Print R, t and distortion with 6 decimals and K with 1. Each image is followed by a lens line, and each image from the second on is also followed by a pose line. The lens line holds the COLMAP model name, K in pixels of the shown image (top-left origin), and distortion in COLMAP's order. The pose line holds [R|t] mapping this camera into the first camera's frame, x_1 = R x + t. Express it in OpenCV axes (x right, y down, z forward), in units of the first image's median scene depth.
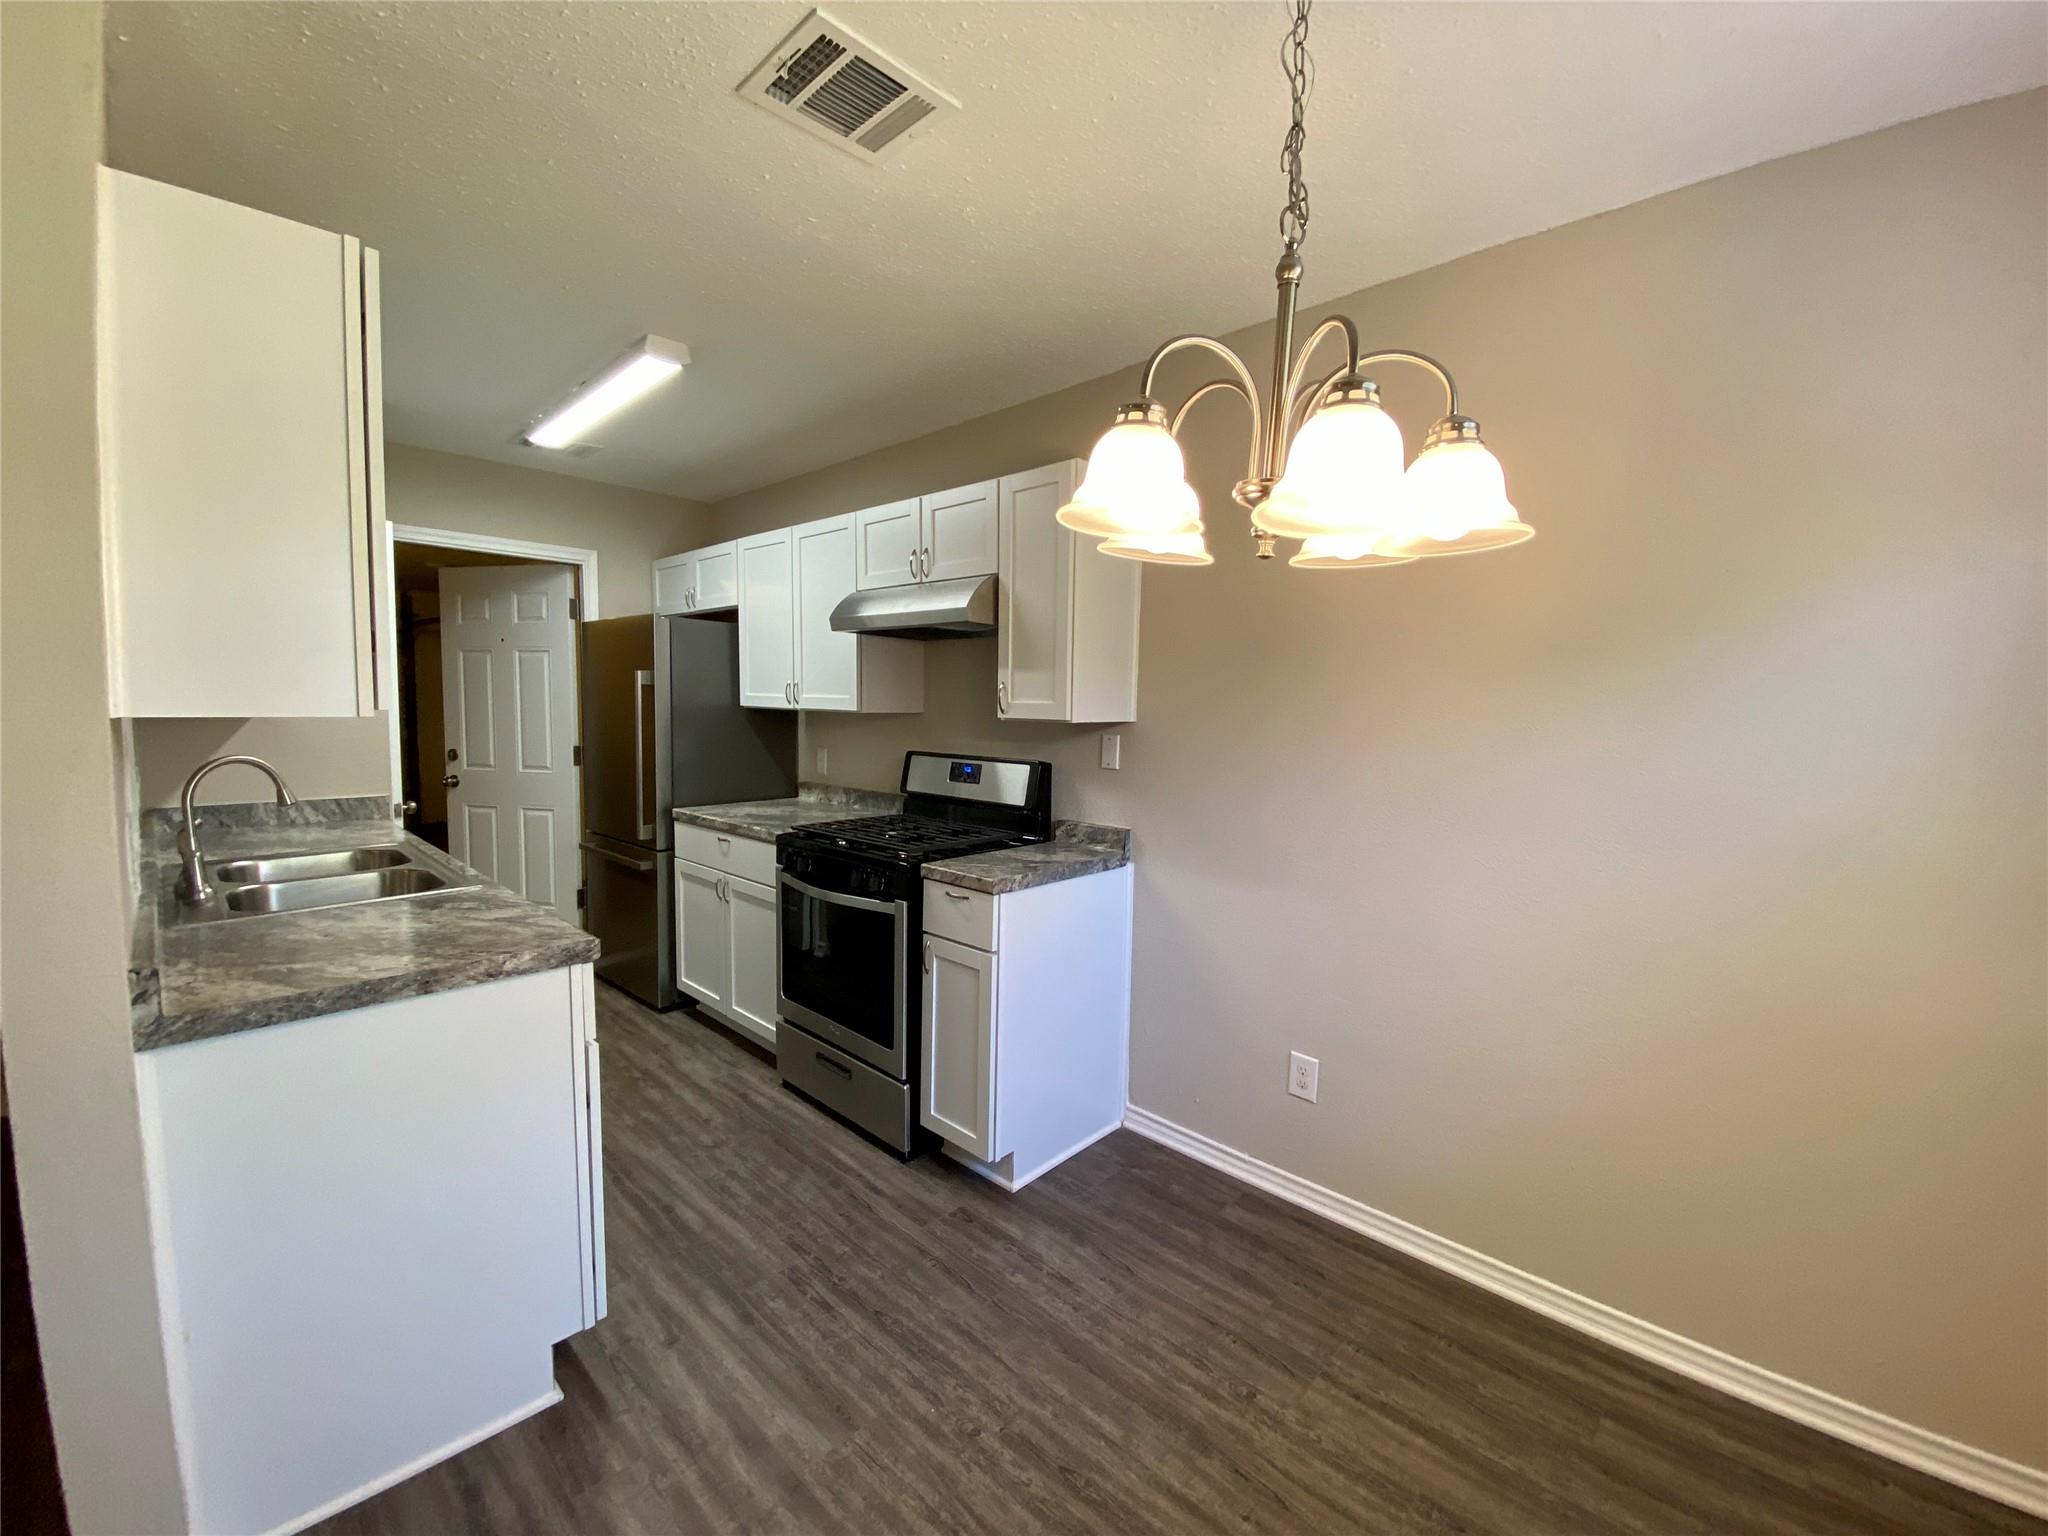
lens RADIAL K [[835.8, 0, 1033.3], [0, 835.8, 775.1], [0, 0, 1]] dist [-0.003785, -0.009133]
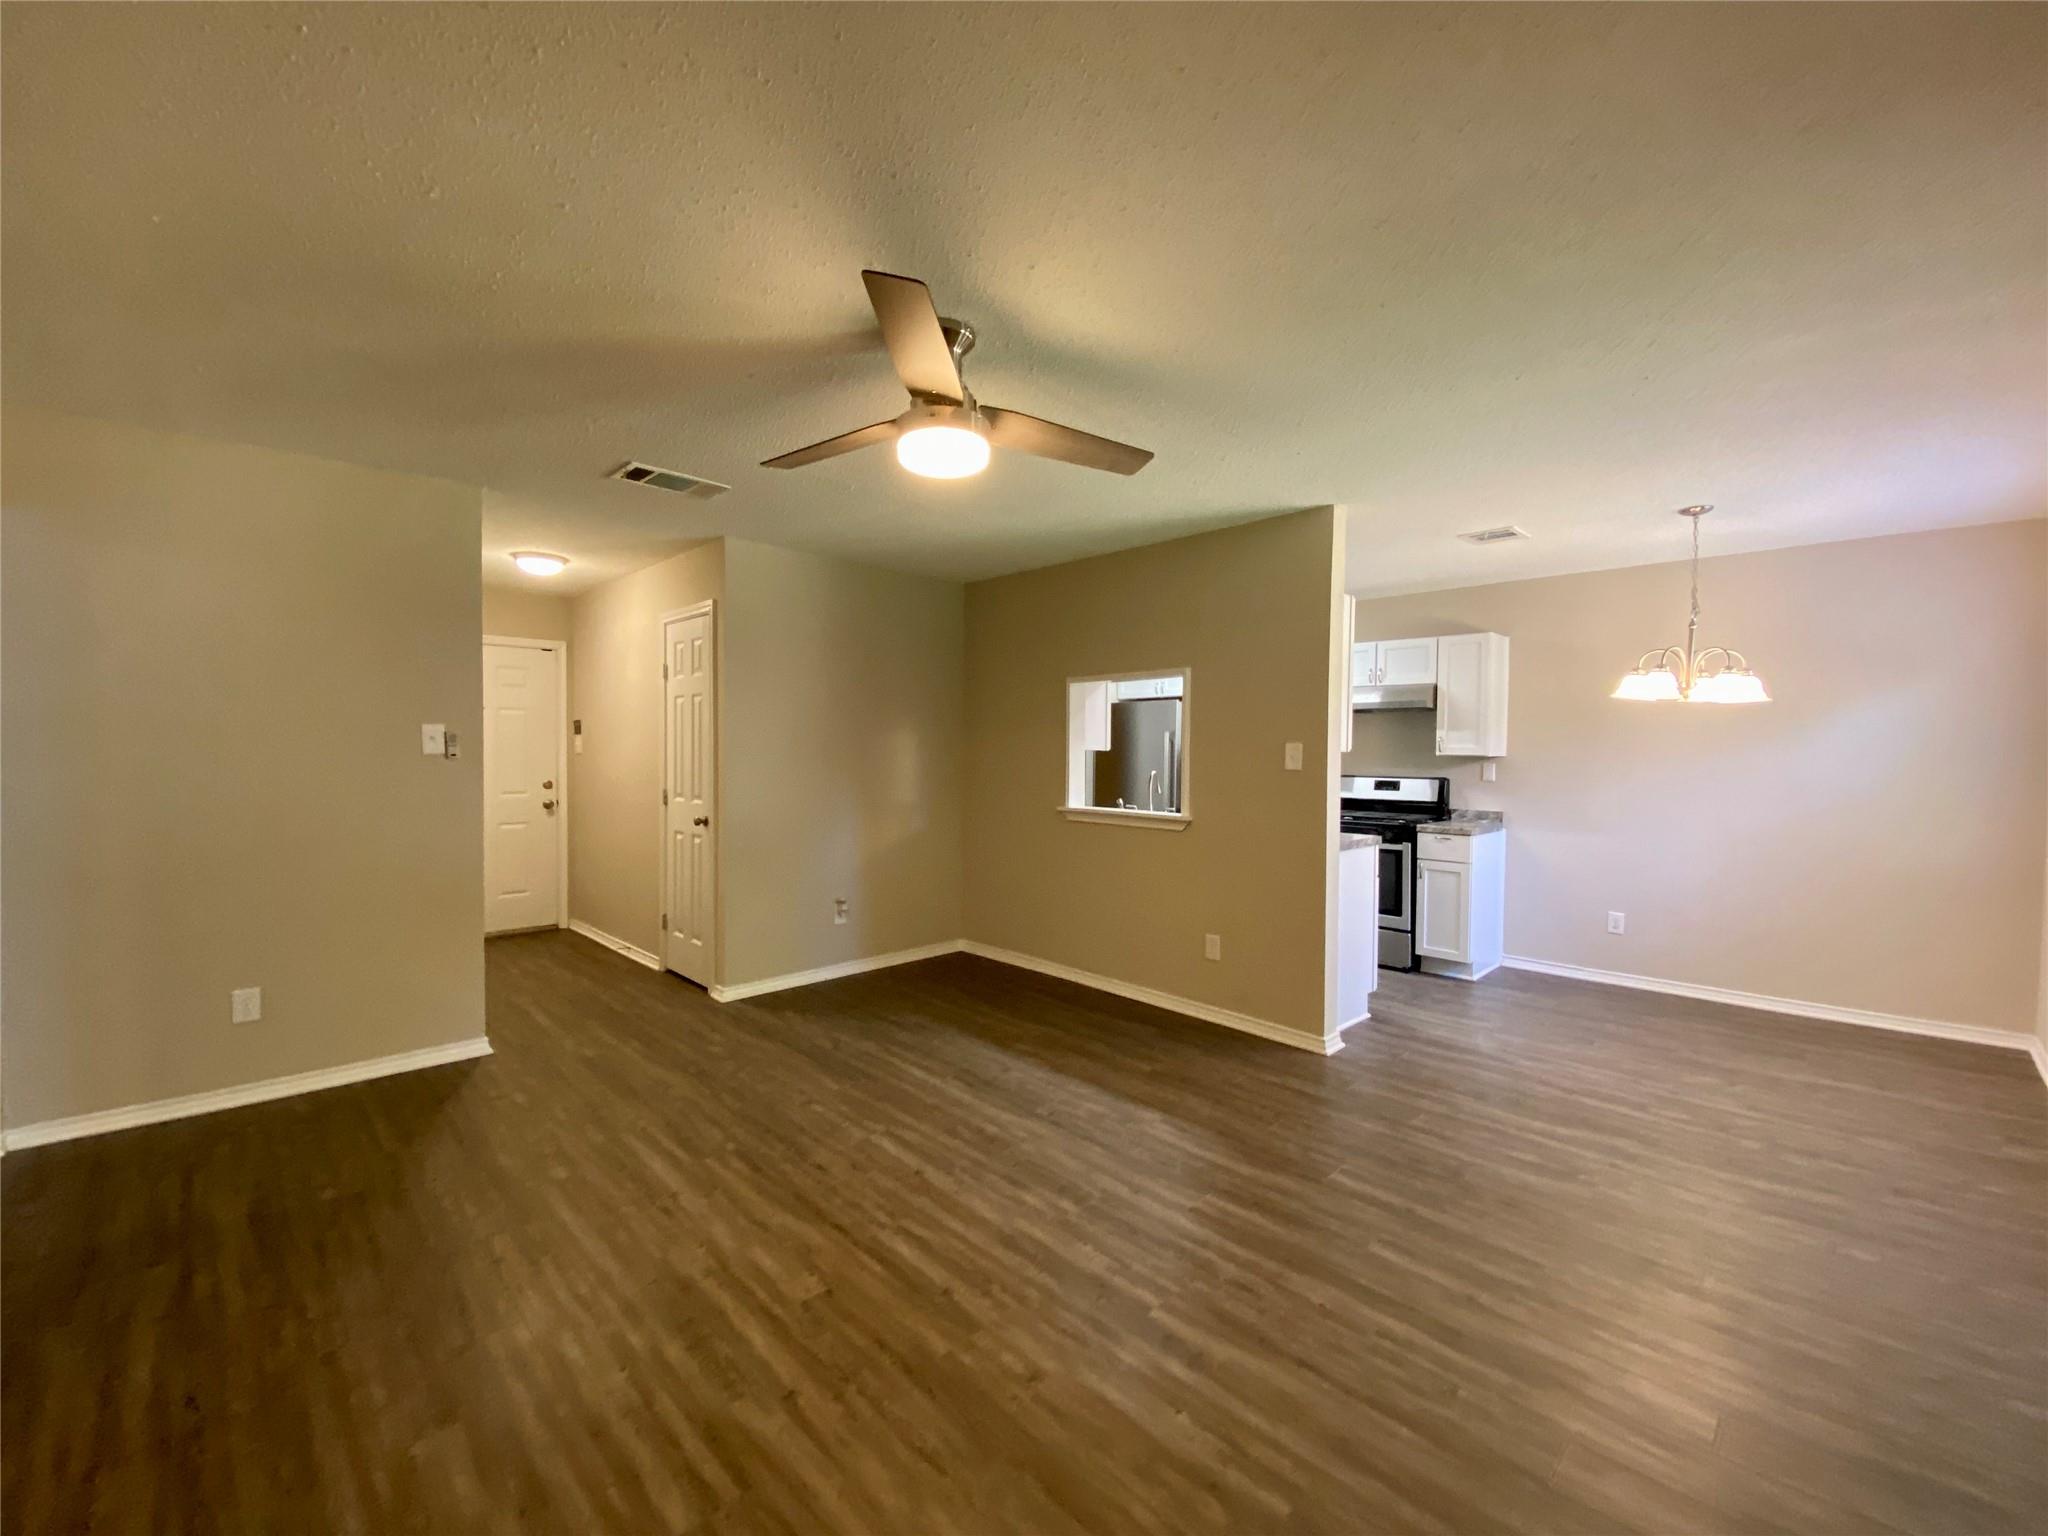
lens RADIAL K [[835.8, 0, 1031.4], [0, 835.8, 769.4], [0, 0, 1]] dist [-0.003785, -0.009133]
pose [[0.999447, -0.002176, -0.033191, -0.806210], [0.000223, 0.998273, -0.058743, 0.071095], [0.033261, 0.058703, 0.997721, -0.871819]]
